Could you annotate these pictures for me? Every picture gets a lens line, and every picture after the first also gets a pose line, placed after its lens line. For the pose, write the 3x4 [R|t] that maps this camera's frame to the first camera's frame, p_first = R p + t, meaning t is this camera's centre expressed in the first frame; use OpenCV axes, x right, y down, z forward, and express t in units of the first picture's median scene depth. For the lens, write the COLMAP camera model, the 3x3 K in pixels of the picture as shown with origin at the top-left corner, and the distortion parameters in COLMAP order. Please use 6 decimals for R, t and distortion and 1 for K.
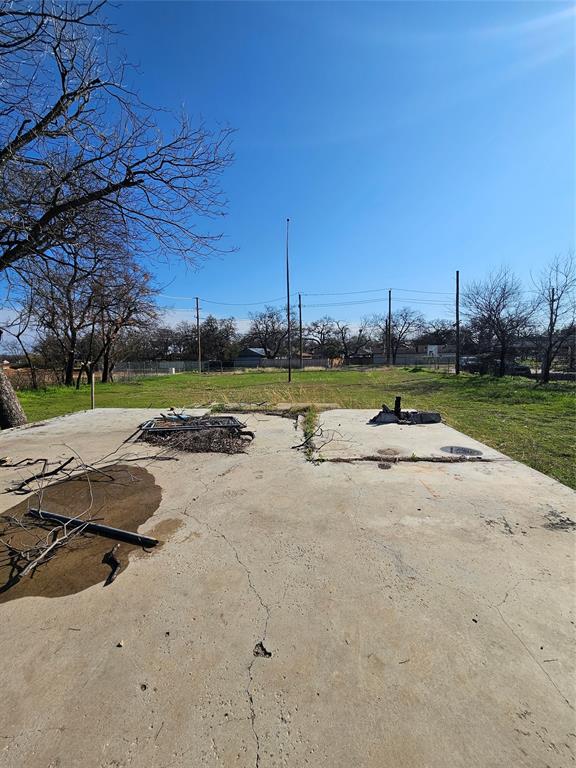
lens RADIAL K [[315.1, 0, 289.4], [0, 315.1, 379.4], [0, 0, 1]] dist [0.003908, 0.001673]
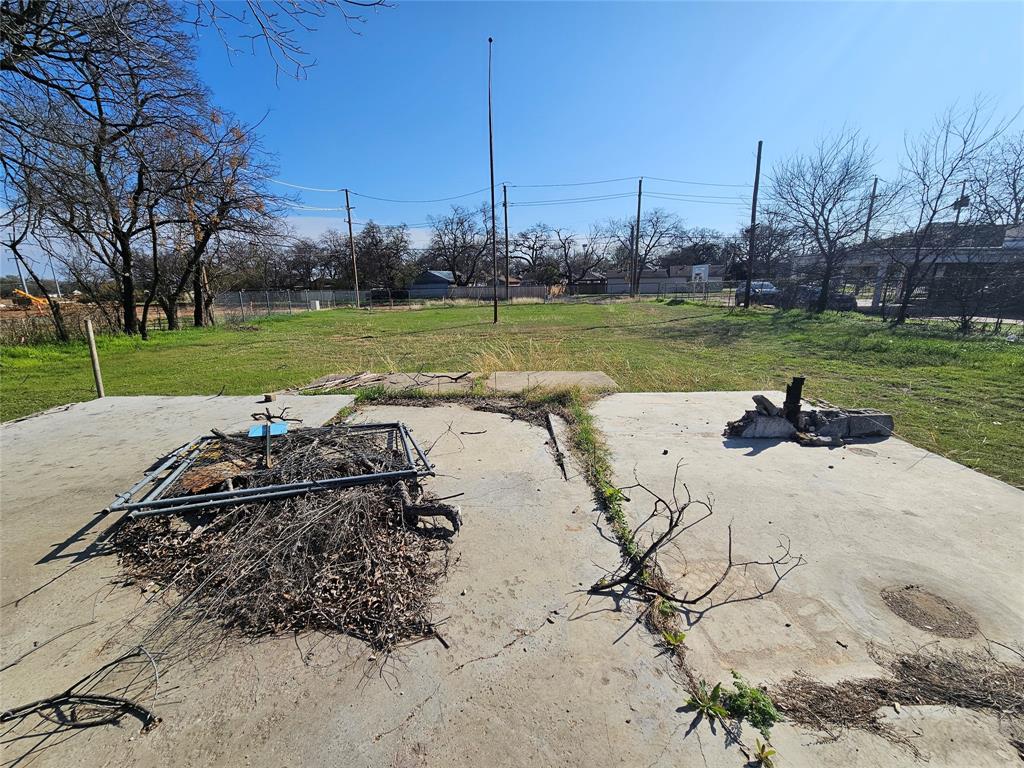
lens RADIAL K [[420.2, 0, 506.6], [0, 420.2, 381.7], [0, 0, 1]] dist [0.003908, 0.001673]
pose [[0.998849, -0.014988, 0.045572, -0.009460], [0.007615, 0.987433, 0.157856, -0.004380], [-0.047365, -0.157328, 0.986410, 0.068747]]
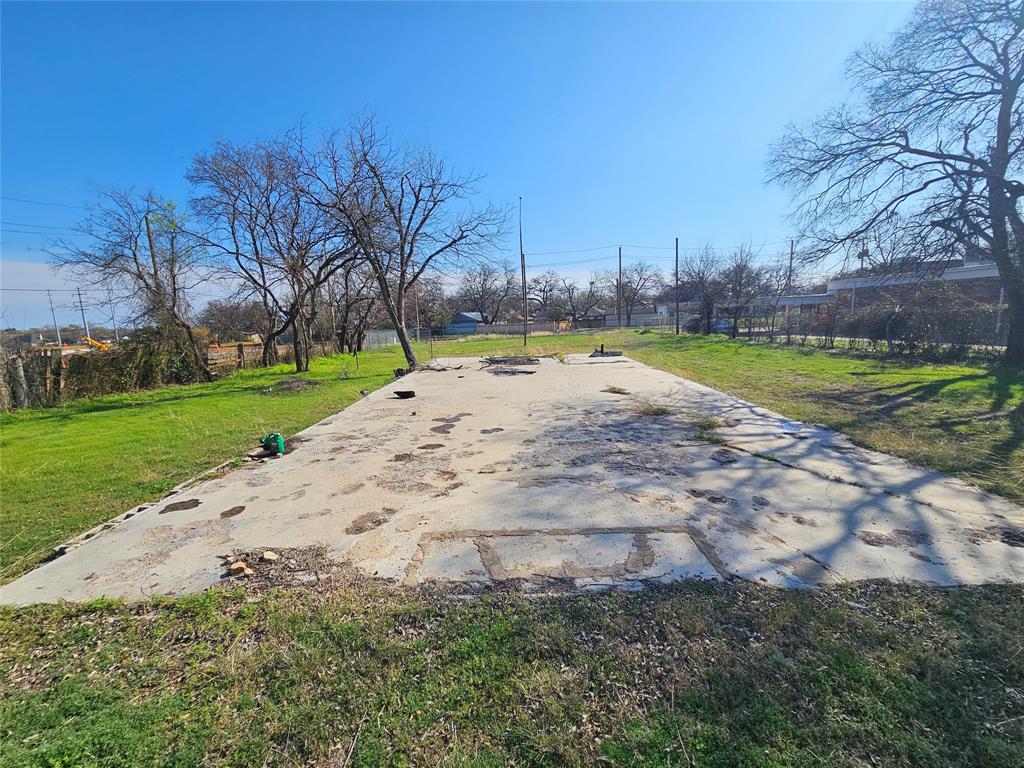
lens RADIAL K [[420.2, 0, 507.2], [0, 420.2, 382.4], [0, 0, 1]] dist [0.003908, 0.001673]
pose [[0.999288, -0.032947, 0.018358, -0.049510], [0.031446, 0.996550, 0.076803, 0.010759], [-0.020825, -0.076171, 0.996877, -0.257685]]
